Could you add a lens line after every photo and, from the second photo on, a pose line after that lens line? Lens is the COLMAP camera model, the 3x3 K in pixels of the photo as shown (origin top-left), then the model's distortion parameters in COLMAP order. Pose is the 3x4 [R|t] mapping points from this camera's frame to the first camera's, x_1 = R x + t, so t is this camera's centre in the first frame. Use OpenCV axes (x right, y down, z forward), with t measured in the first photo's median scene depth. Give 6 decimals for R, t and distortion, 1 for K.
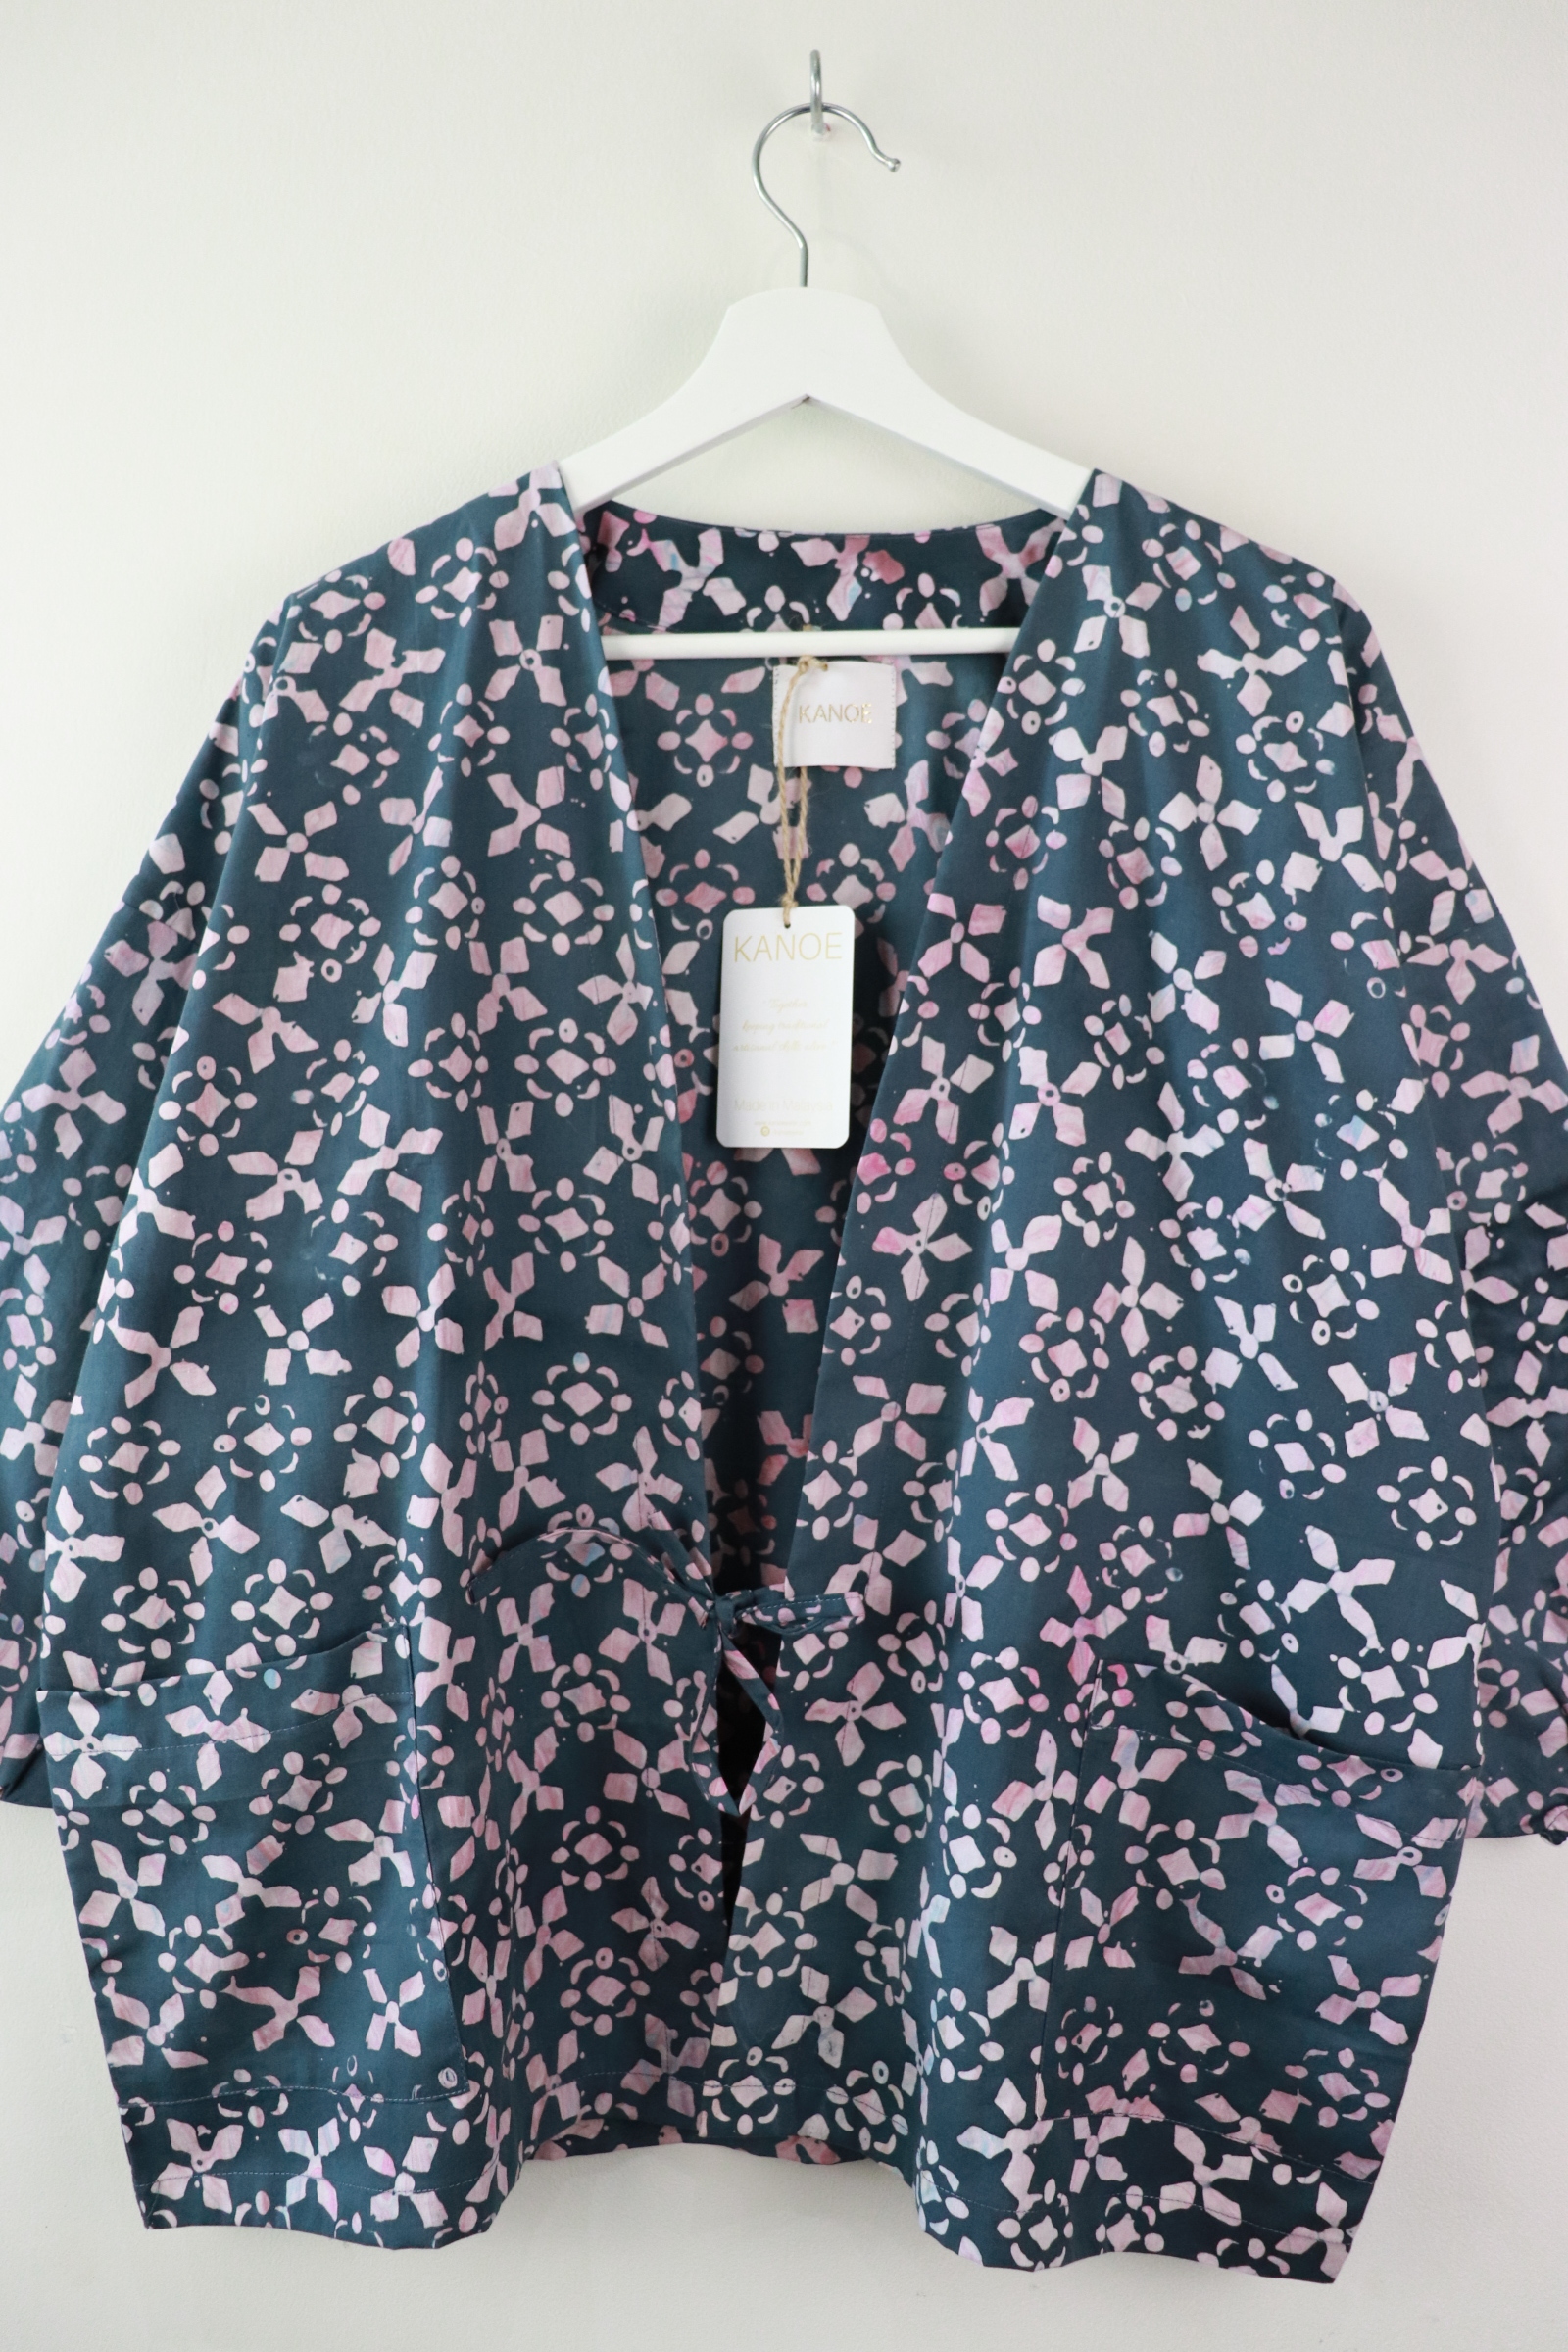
lens RADIAL K [[1916.1, 0, 874.5], [0, 1916.1, 1179.9], [0, 0, 1]] dist [-0.179527, 0.190851]
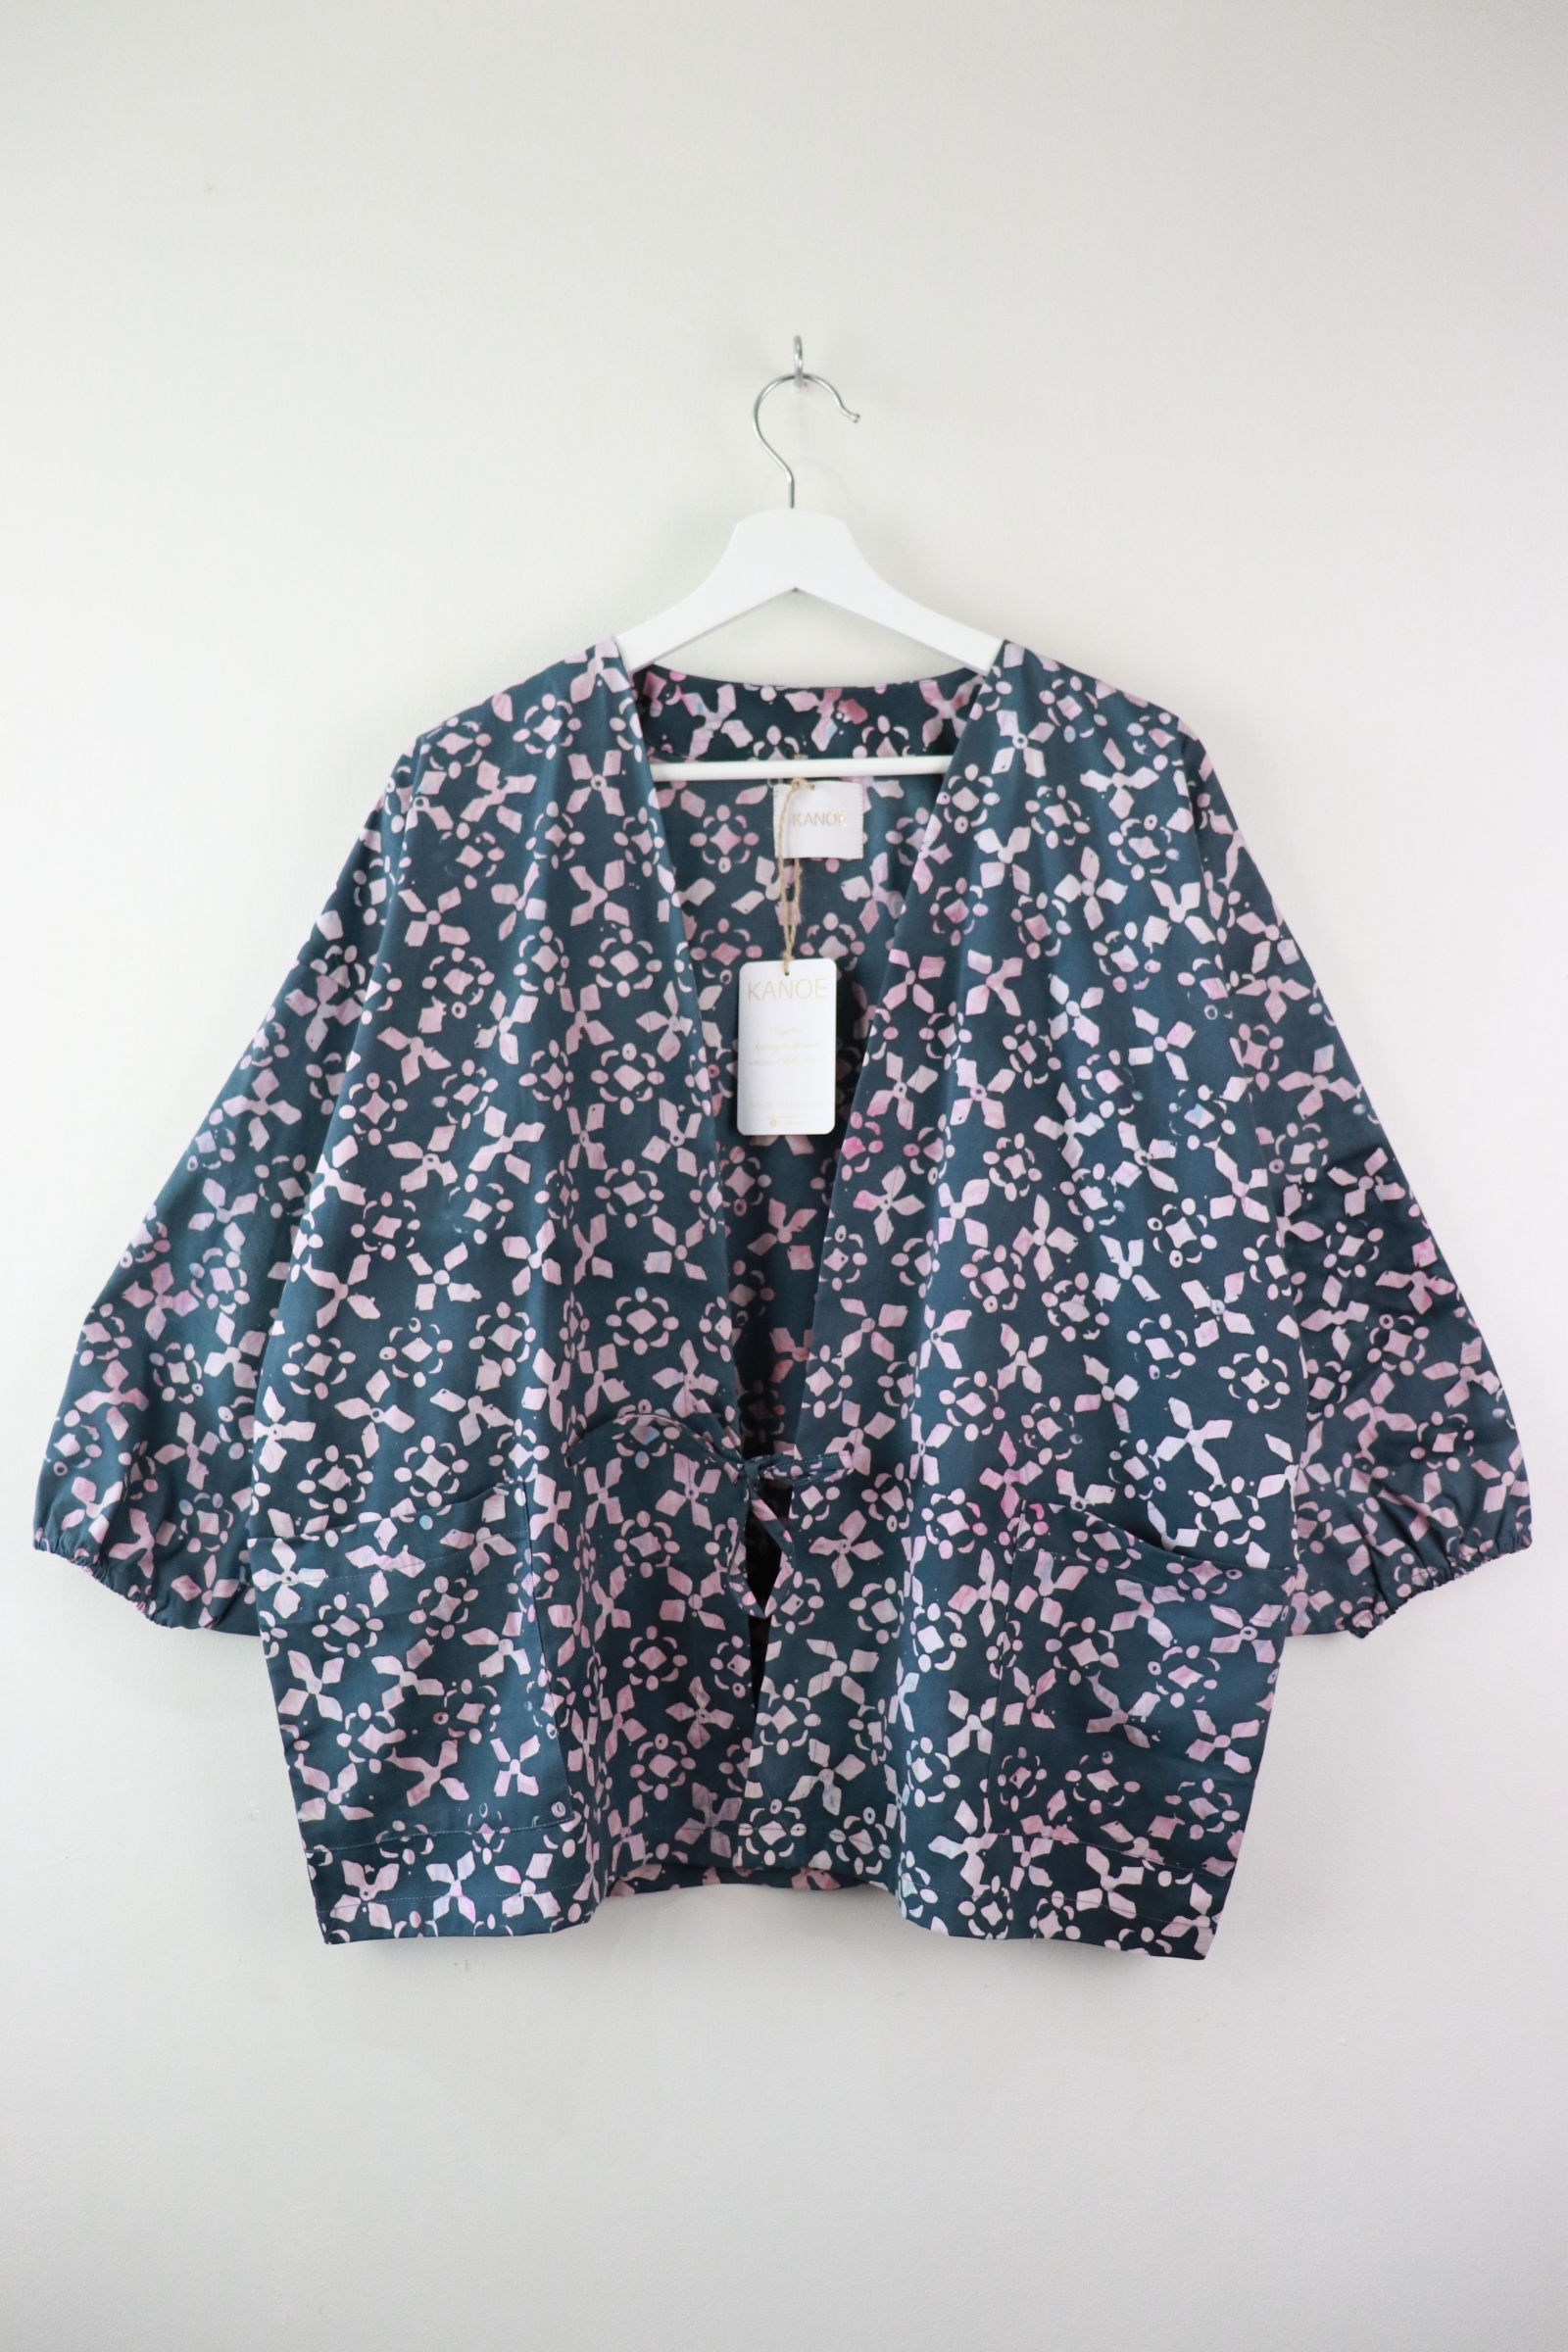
lens RADIAL K [[1916.1, 0, 874.5], [0, 1916.1, 1179.9], [0, 0, 1]] dist [-0.179527, 0.190851]
pose [[0.999162, -0.016431, 0.037494, -0.037717], [0.017057, 0.999719, -0.016436, 0.040547], [-0.037214, 0.017062, 0.999162, -0.388924]]
